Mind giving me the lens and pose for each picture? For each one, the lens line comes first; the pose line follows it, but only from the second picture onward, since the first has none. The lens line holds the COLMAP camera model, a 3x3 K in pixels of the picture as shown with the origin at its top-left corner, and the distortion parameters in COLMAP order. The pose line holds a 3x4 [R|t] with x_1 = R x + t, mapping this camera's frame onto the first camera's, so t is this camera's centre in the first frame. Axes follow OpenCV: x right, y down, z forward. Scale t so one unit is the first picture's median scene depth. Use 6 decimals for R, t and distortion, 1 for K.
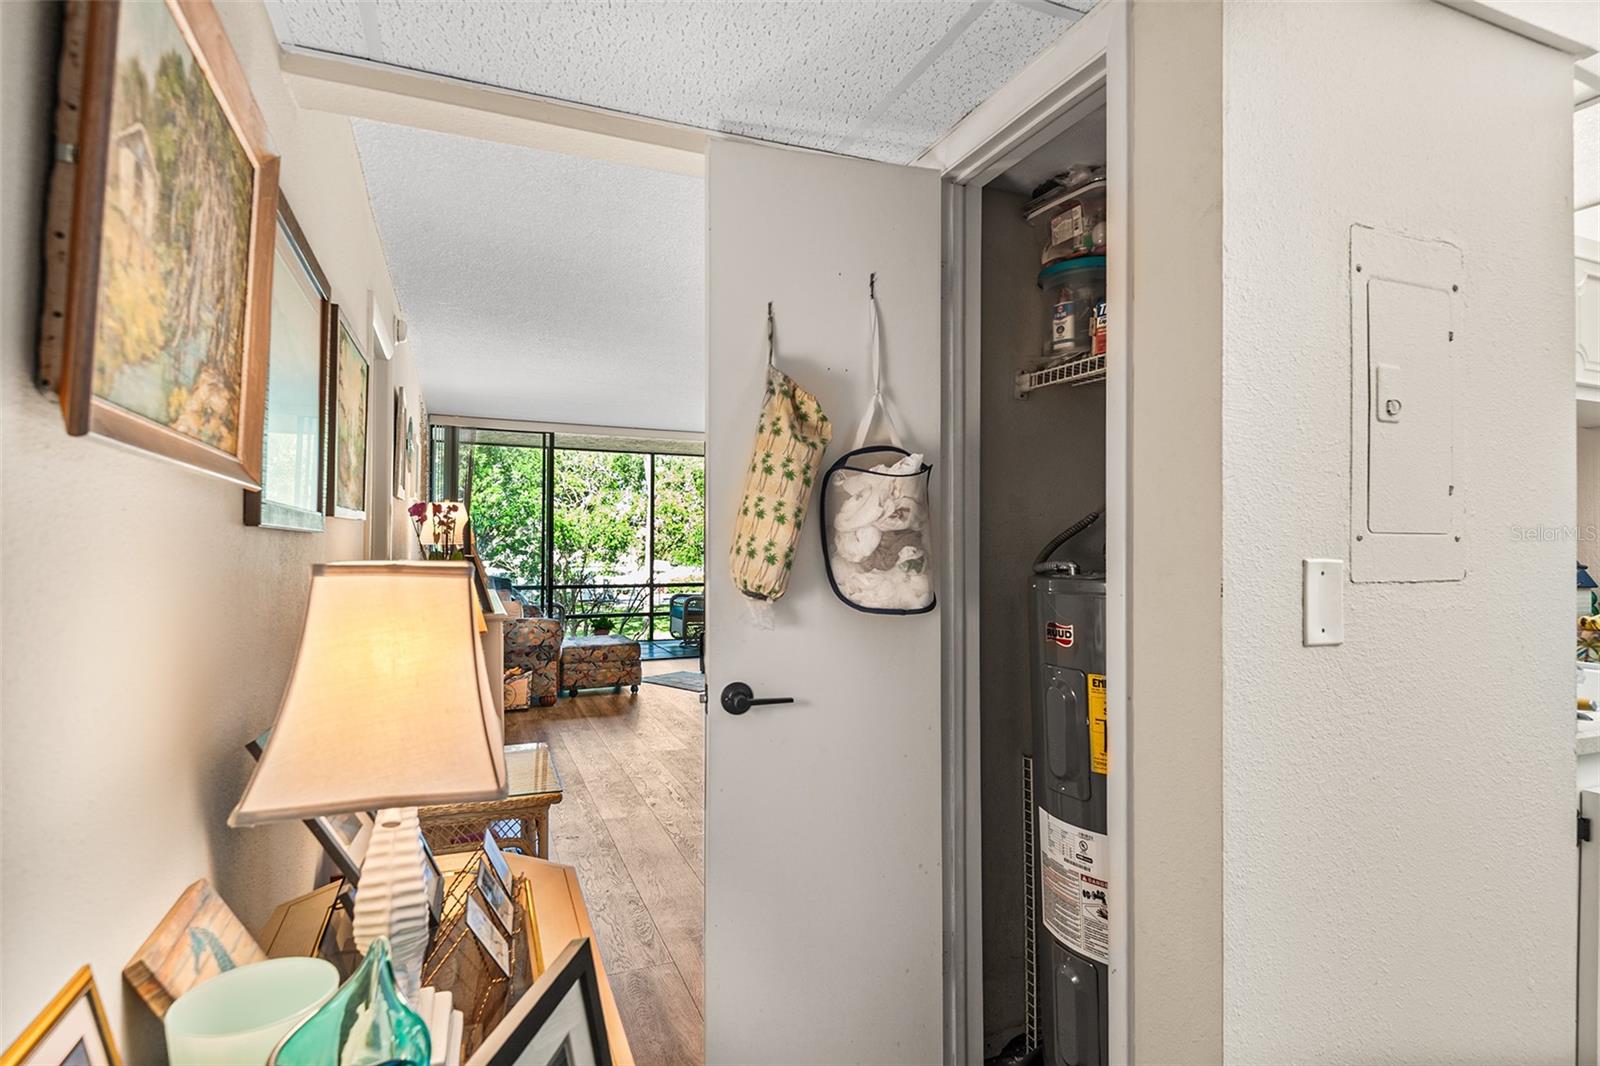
lens RADIAL K [[825.4, 0, 798.9], [0, 825.4, 528.9], [0, 0, 1]] dist [0.005961, 0.000390]
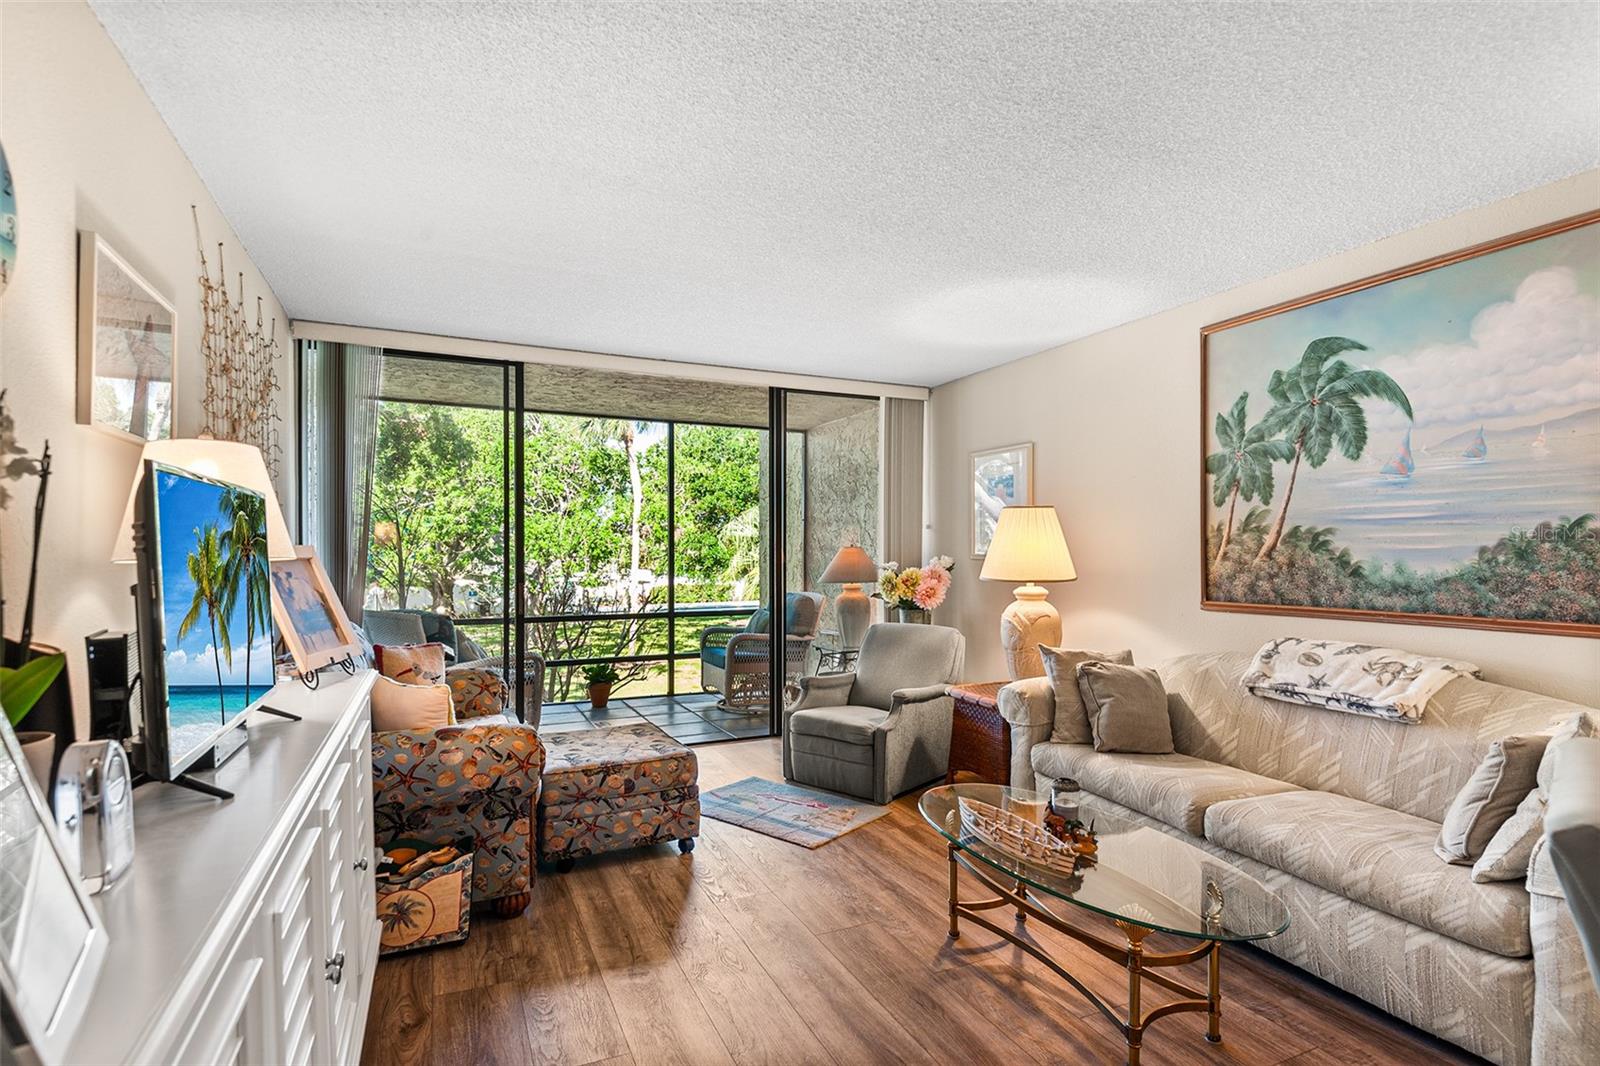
lens RADIAL K [[825.4, 0, 800.6], [0, 825.4, 540.0], [0, 0, 1]] dist [0.005961, 0.000390]
pose [[0.999556, -0.008241, 0.028618, -0.122579], [0.008096, 0.999954, 0.005182, 0.005449], [-0.028659, -0.004948, 0.999577, 0.425932]]
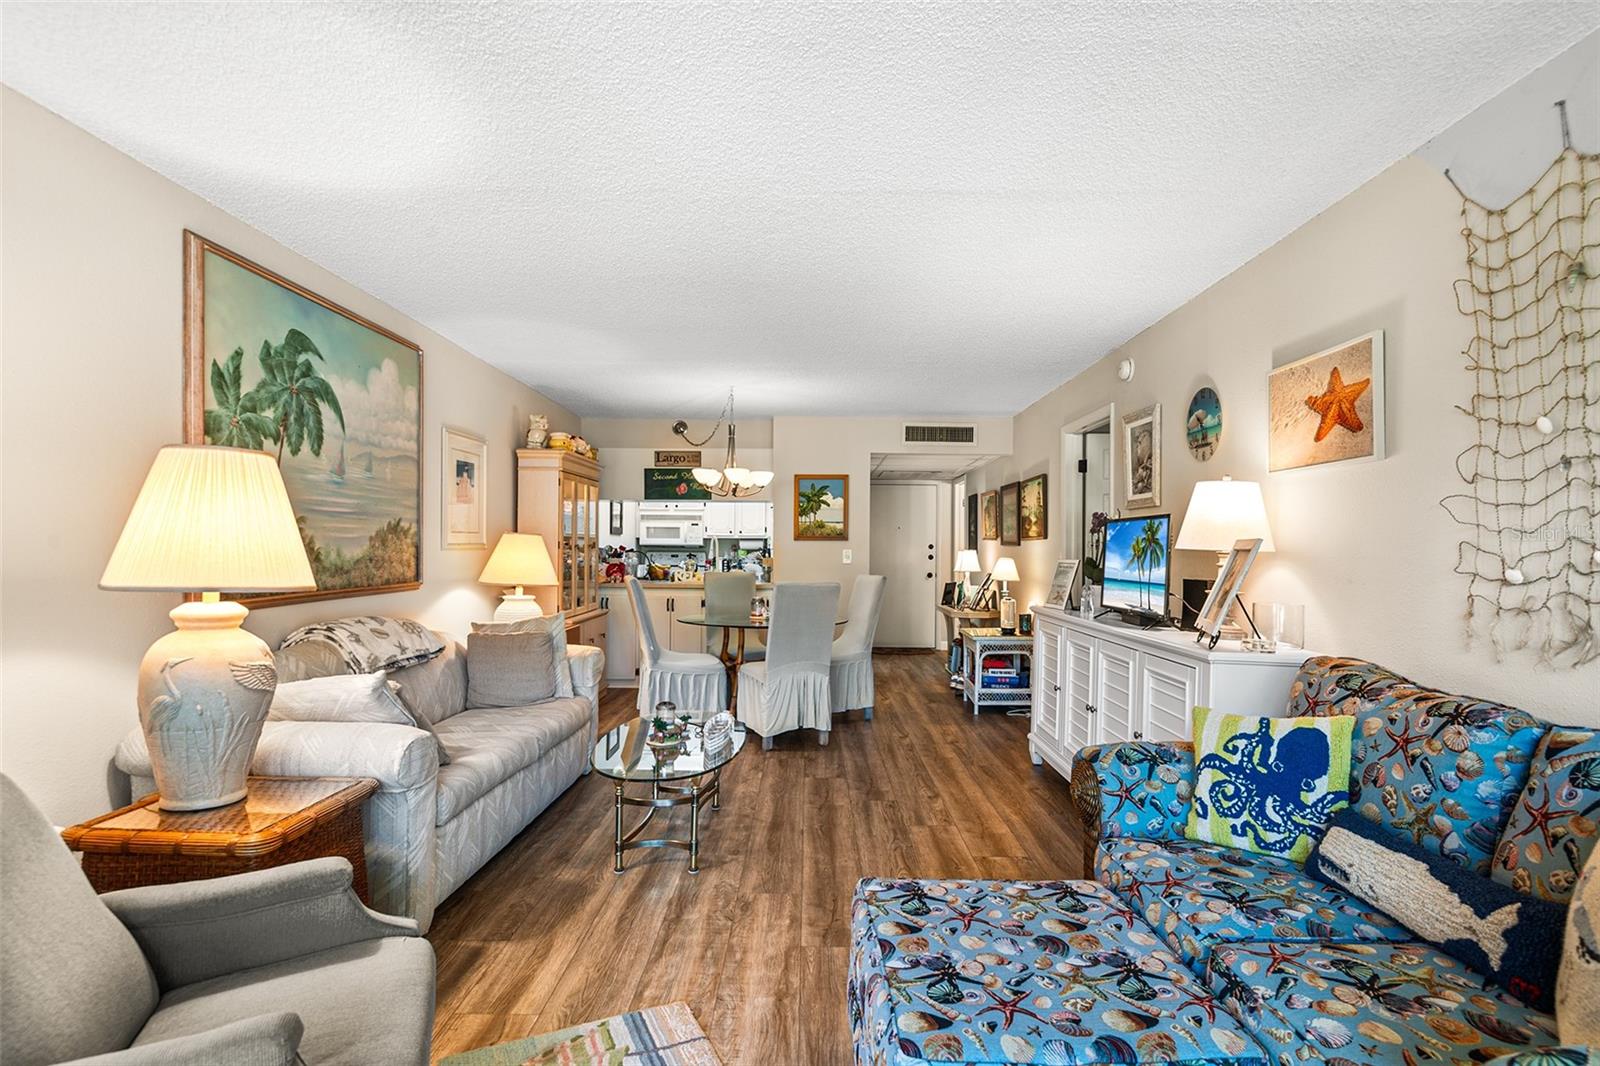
lens RADIAL K [[825.4, 0, 799.4], [0, 825.4, 543.5], [0, 0, 1]] dist [0.005961, 0.000390]
pose [[-0.921801, -0.003734, 0.387646, -0.242963], [-0.011007, 0.999803, -0.016544, 0.021064], [-0.387508, -0.019516, -0.921660, 1.080589]]
